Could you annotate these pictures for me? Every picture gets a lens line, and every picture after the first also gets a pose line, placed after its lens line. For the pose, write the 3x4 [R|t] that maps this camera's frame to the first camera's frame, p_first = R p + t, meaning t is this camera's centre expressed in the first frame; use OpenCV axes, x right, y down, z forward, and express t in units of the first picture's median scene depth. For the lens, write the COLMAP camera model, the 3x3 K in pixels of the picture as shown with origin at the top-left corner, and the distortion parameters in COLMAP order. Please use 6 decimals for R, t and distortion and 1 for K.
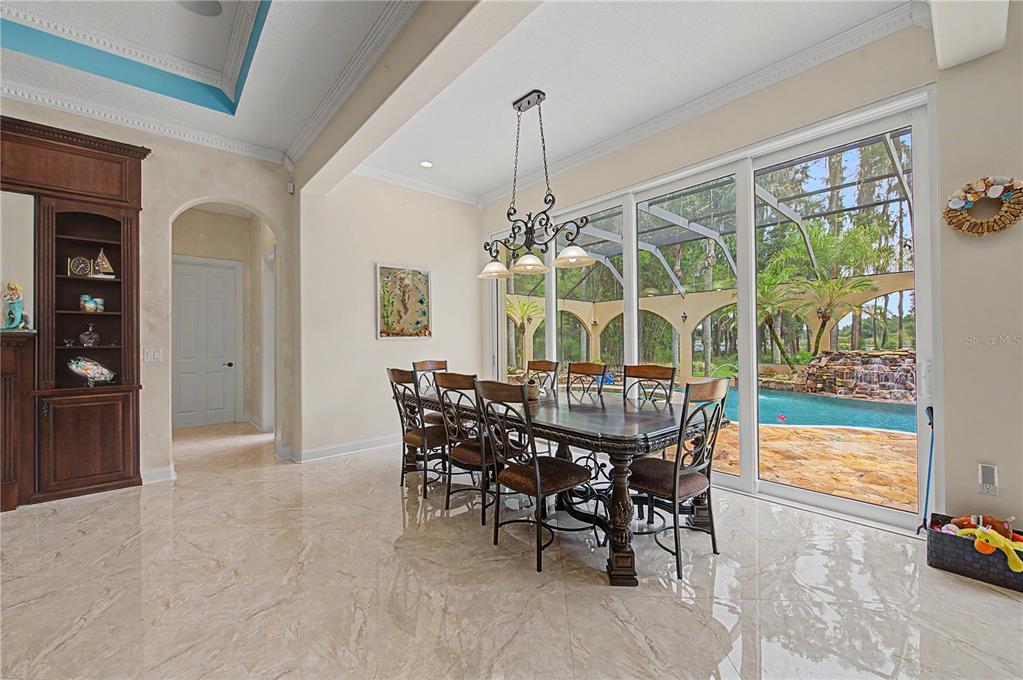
lens RADIAL K [[403.7, 0, 511.5], [0, 403.7, 340.0], [0, 0, 1]] dist [-0.000956, -0.000850]
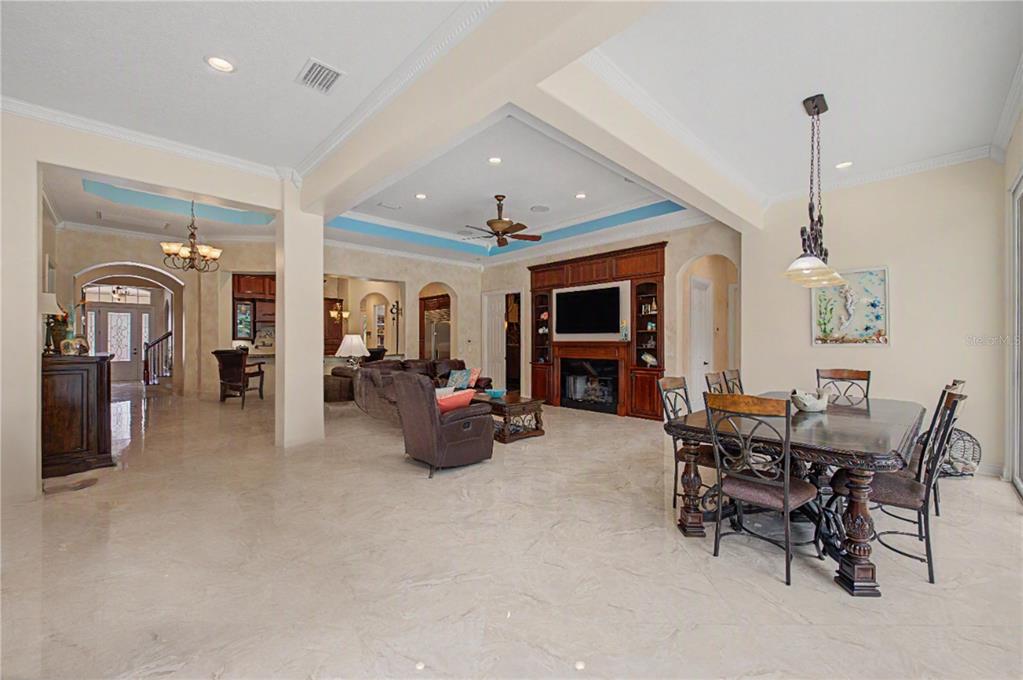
lens RADIAL K [[403.7, 0, 511.5], [0, 403.7, 340.0], [0, 0, 1]] dist [-0.000956, -0.000850]
pose [[0.051216, 0.003702, -0.998681, 0.929977], [0.003210, 0.999987, 0.003872, -0.031558], [0.998682, -0.003404, 0.051203, 0.199794]]
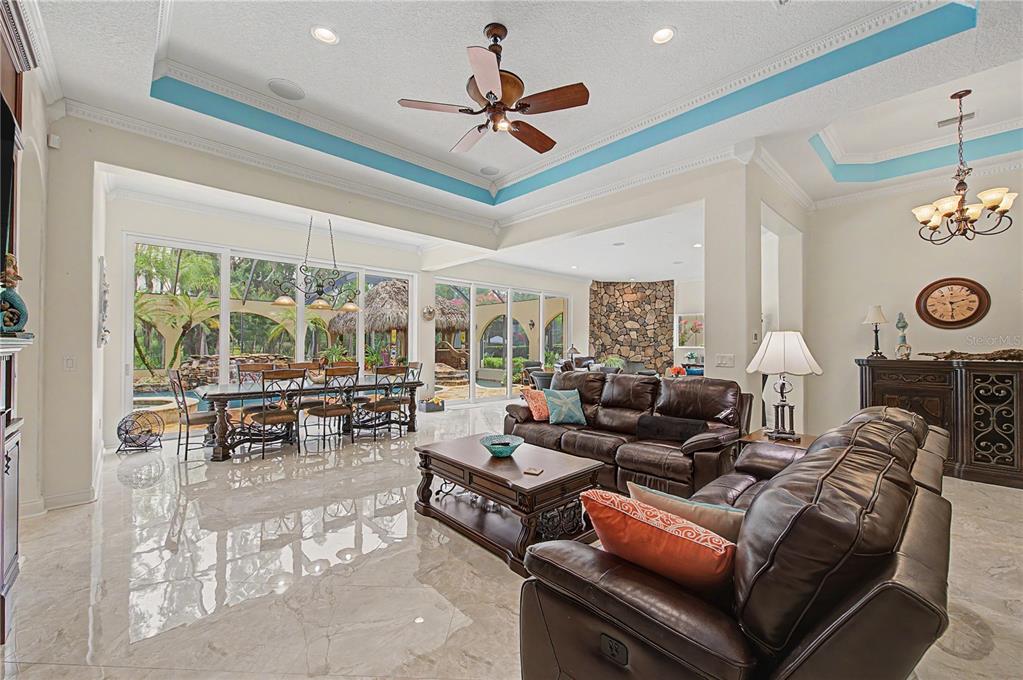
lens RADIAL K [[407.9, 0, 511.3], [0, 407.9, 343.3], [0, 0, 1]] dist [-0.000123, -0.001069]
pose [[-0.036606, 0.012803, 0.999248, -1.622199], [-0.007993, 0.999882, -0.013104, -0.007614], [-0.999298, -0.008467, -0.036500, 0.235889]]
